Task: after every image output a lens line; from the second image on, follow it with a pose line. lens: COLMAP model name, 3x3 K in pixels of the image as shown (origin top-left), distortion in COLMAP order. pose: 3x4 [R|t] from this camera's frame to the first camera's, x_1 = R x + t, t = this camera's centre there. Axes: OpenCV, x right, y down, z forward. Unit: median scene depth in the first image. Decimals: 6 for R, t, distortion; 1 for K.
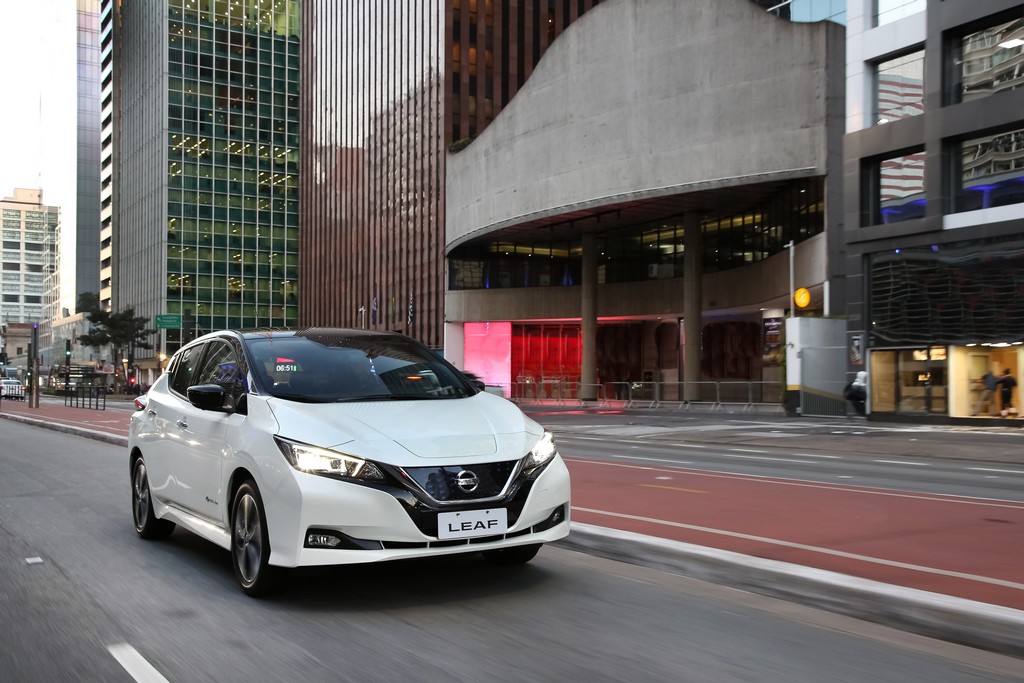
lens RADIAL K [[1223.1, 0, 580.5], [0, 1223.1, 344.4], [0, 0, 1]] dist [0.006064, 0.006646]
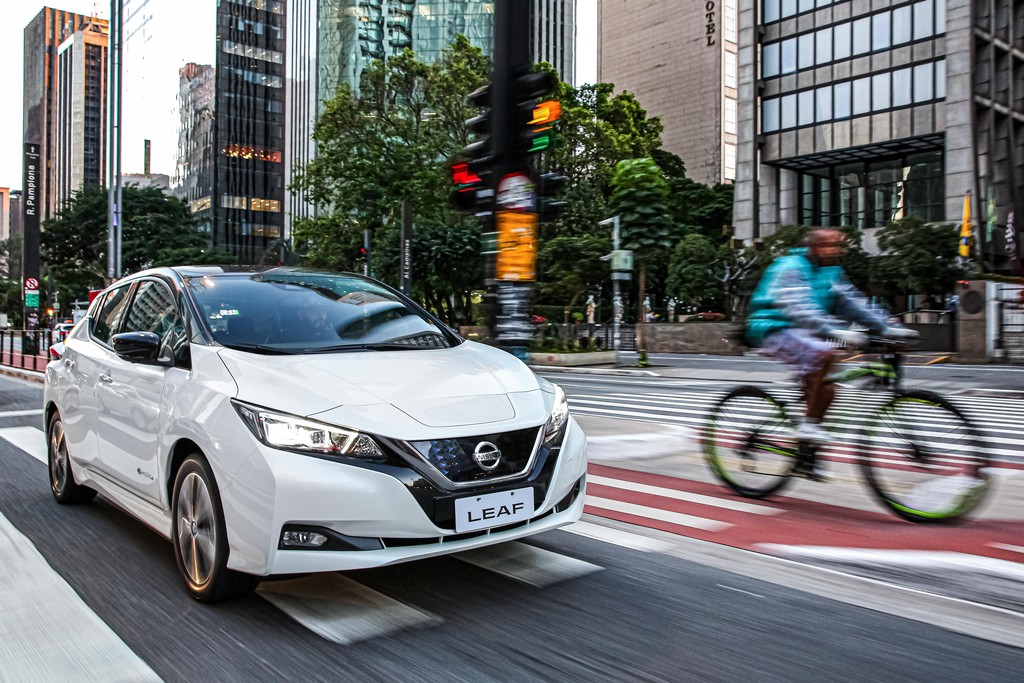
lens RADIAL K [[898.3, 0, 562.6], [0, 898.3, 309.9], [0, 0, 1]] dist [-0.058883, 0.014821]
pose [[0.986124, 0.005786, 0.165909, -0.140605], [-0.007488, 0.999926, 0.009637, 0.011582], [-0.165841, -0.010745, 0.986094, 0.419584]]
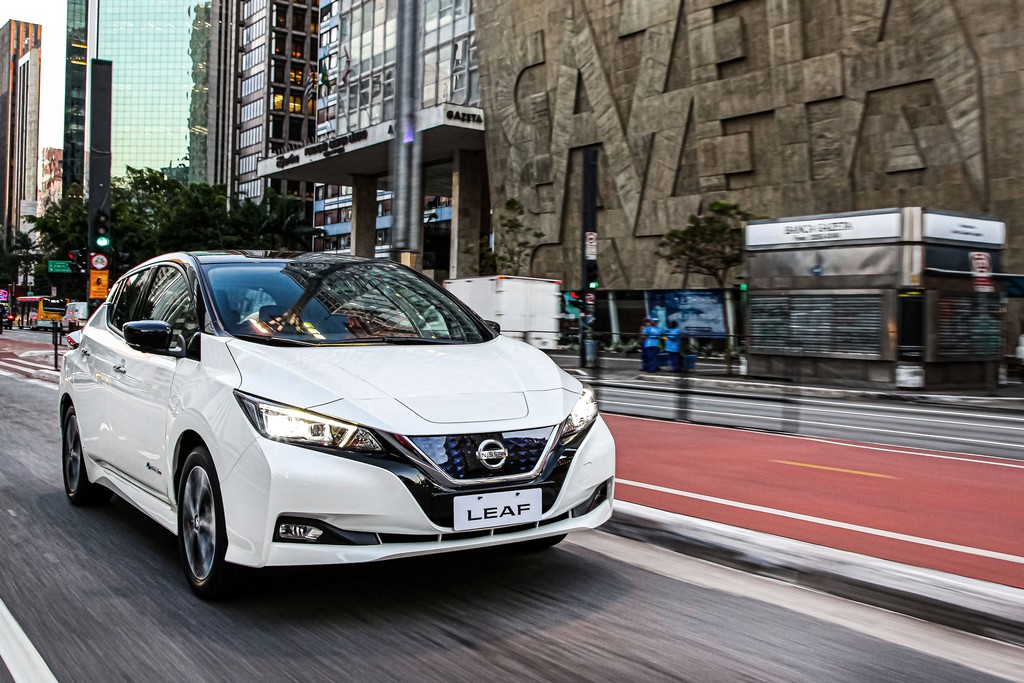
lens RADIAL K [[1135.9, 0, 644.2], [0, 1135.9, 324.5], [0, 0, 1]] dist [0.000486, 0.011372]
pose [[0.995828, 0.020233, 0.088982, -0.062186], [-0.023137, 0.999229, 0.031730, 0.005773], [-0.088271, -0.033656, 0.995528, 0.283045]]
